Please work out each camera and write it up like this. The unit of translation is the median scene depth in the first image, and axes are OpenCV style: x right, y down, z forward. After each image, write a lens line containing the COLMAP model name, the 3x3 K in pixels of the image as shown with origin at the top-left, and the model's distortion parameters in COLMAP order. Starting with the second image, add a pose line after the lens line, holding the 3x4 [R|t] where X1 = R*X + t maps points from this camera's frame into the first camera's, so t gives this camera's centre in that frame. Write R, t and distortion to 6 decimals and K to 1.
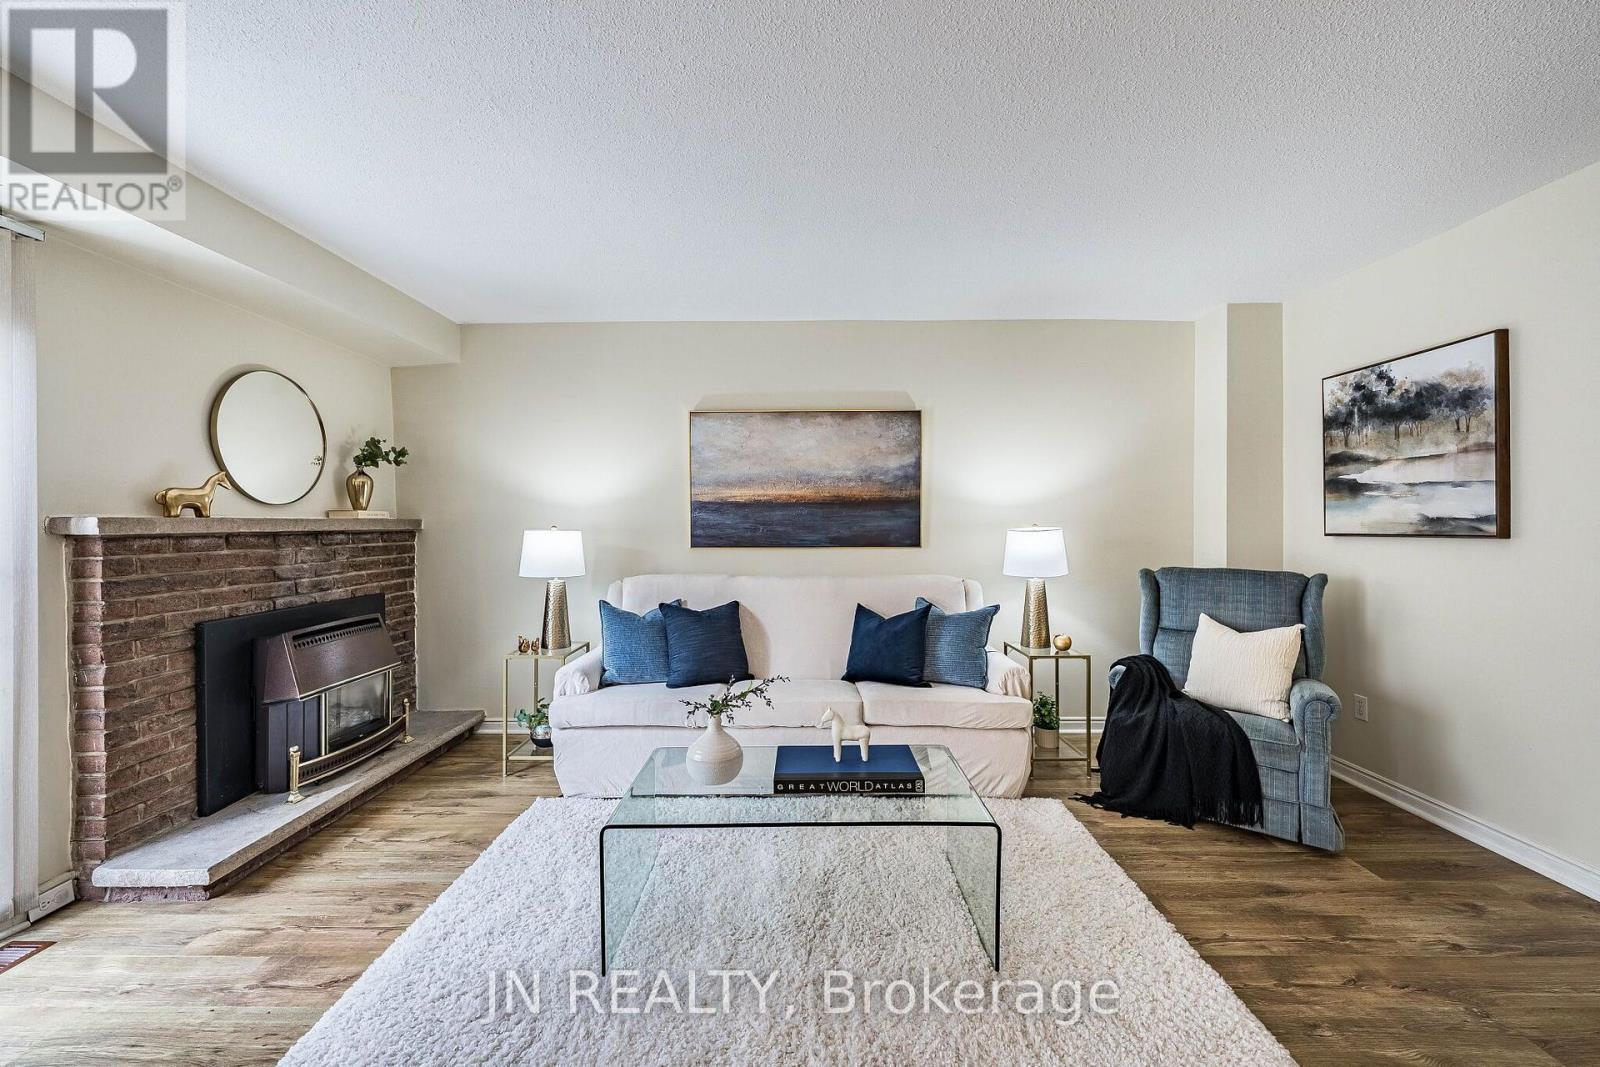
lens RADIAL K [[639.4, 0, 800.9], [0, 639.4, 526.0], [0, 0, 1]] dist [-0.000440, -0.000113]
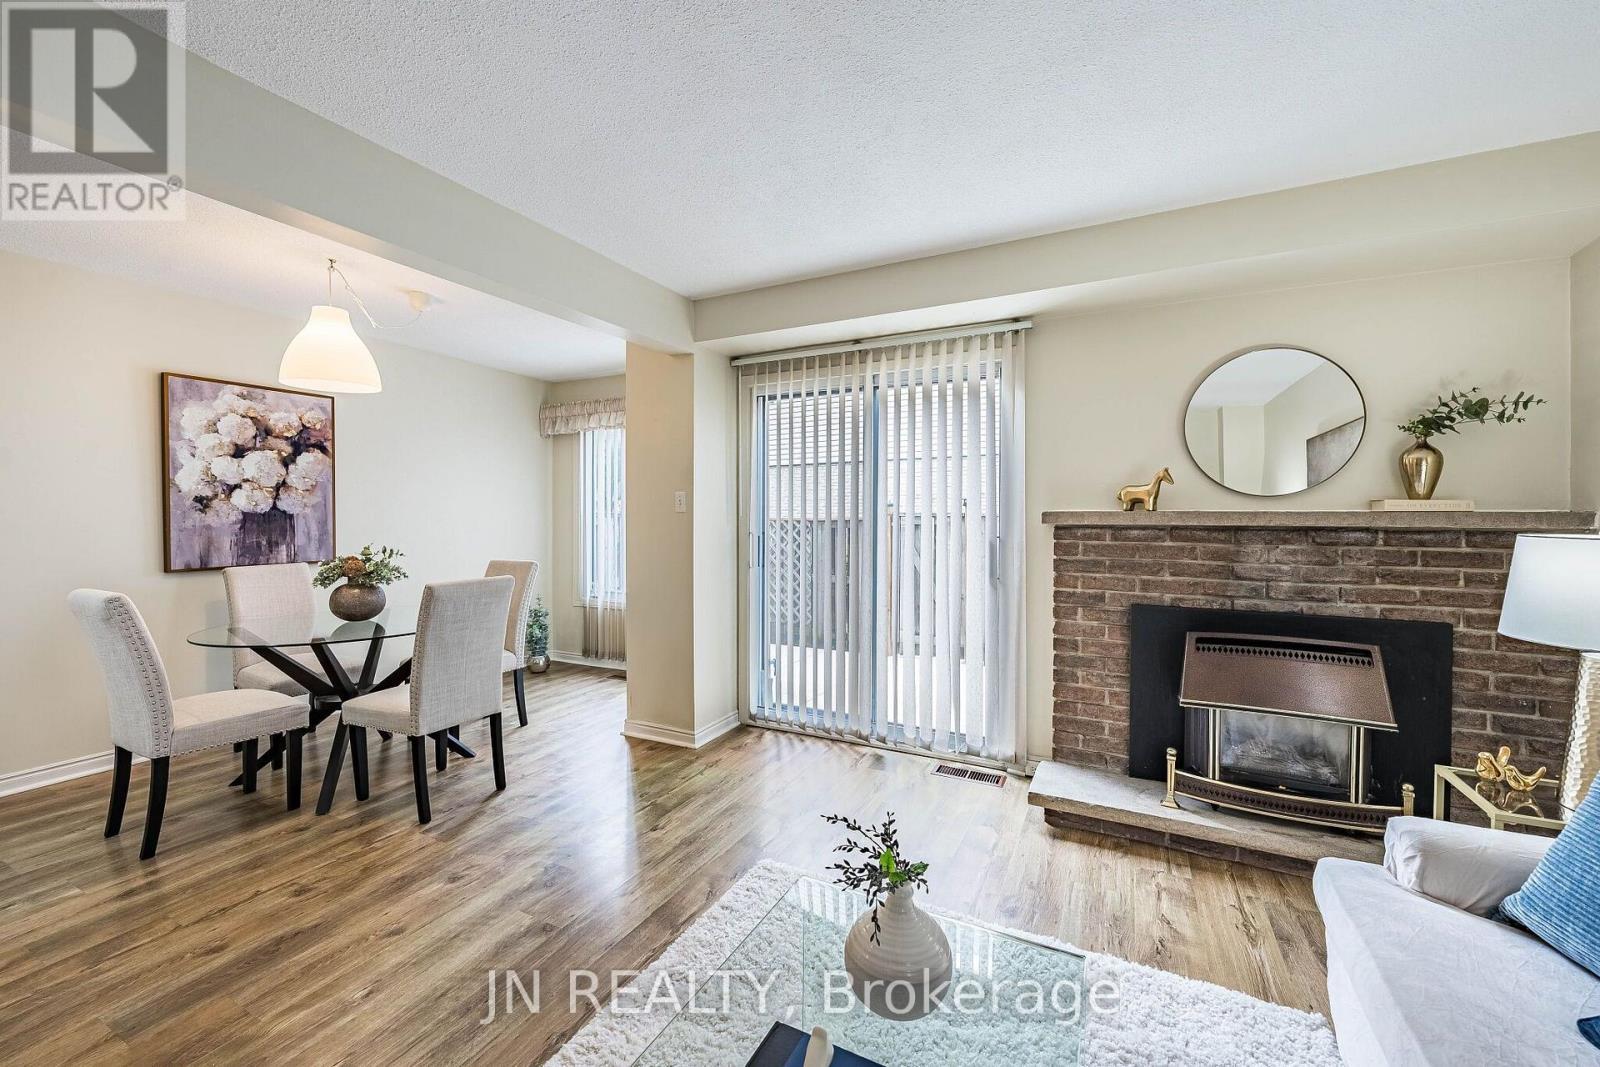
lens RADIAL K [[639.4, 0, 808.9], [0, 639.4, 524.3], [0, 0, 1]] dist [-0.000440, -0.000113]
pose [[-0.442503, 0.017142, -0.896603, 0.261489], [-0.007038, 0.999720, 0.022587, -0.009265], [0.896739, 0.016305, -0.442259, 0.796717]]
